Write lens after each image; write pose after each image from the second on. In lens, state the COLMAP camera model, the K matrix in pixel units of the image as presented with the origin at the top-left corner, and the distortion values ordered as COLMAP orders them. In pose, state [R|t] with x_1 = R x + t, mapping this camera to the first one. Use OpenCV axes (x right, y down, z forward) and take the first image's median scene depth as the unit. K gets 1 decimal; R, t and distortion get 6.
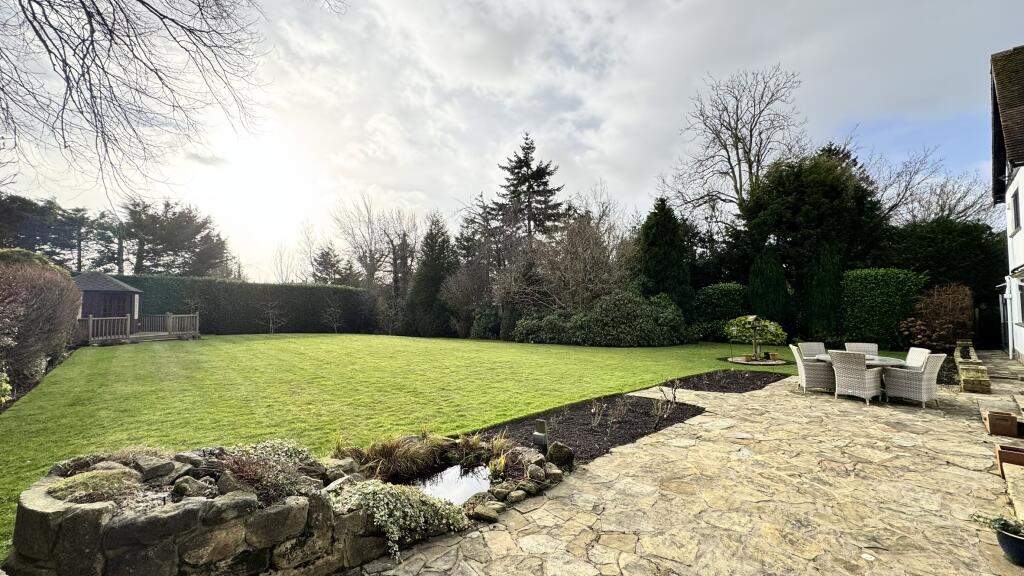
lens RADIAL K [[406.0, 0, 509.0], [0, 406.0, 284.2], [0, 0, 1]] dist [-0.000212, 0.000279]
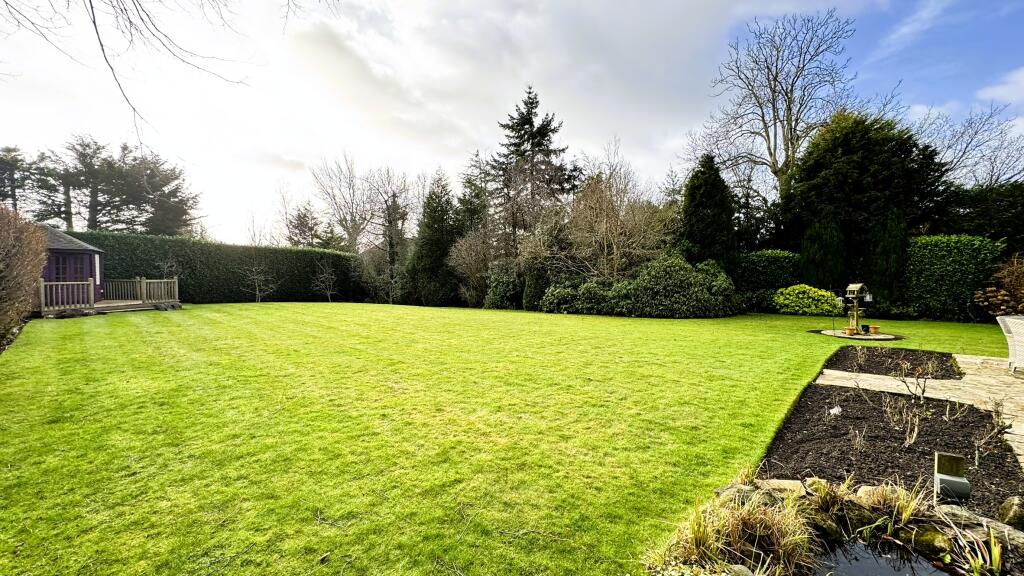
lens RADIAL K [[406.0, 0, 509.0], [0, 406.0, 284.2], [0, 0, 1]] dist [-0.000212, 0.000279]
pose [[0.997256, 0.005627, 0.073819, -0.120590], [-0.011224, 0.997073, 0.075625, 0.010983], [-0.073177, -0.076246, 0.994400, 0.098395]]
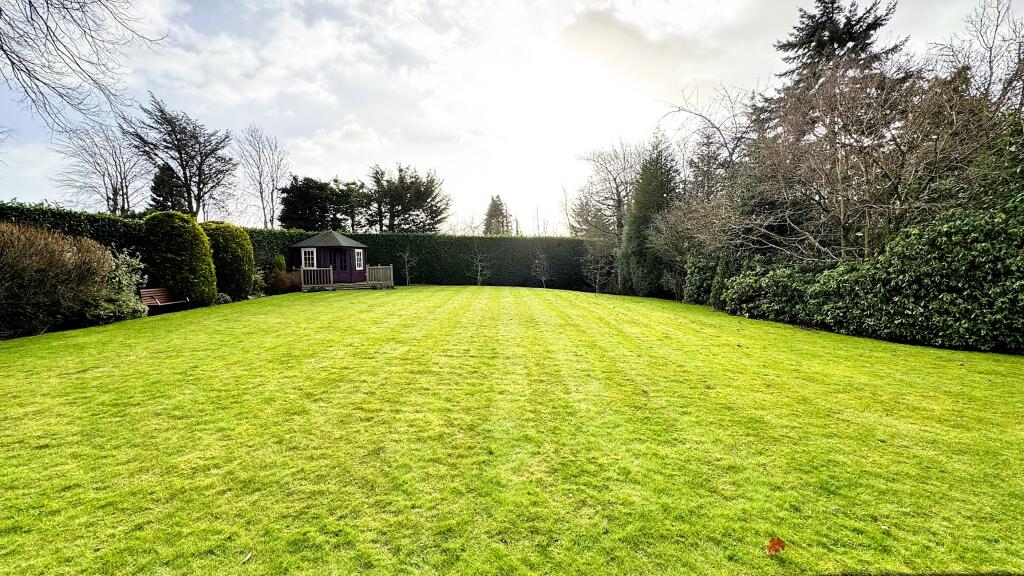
lens RADIAL K [[419.6, 0, 511.4], [0, 419.6, 276.5], [0, 0, 1]] dist [0.000660, 0.000214]
pose [[0.756044, 0.018147, -0.654269, 0.171012], [0.044024, 0.995942, 0.078496, 0.023568], [0.653038, -0.088150, 0.752177, 0.302169]]
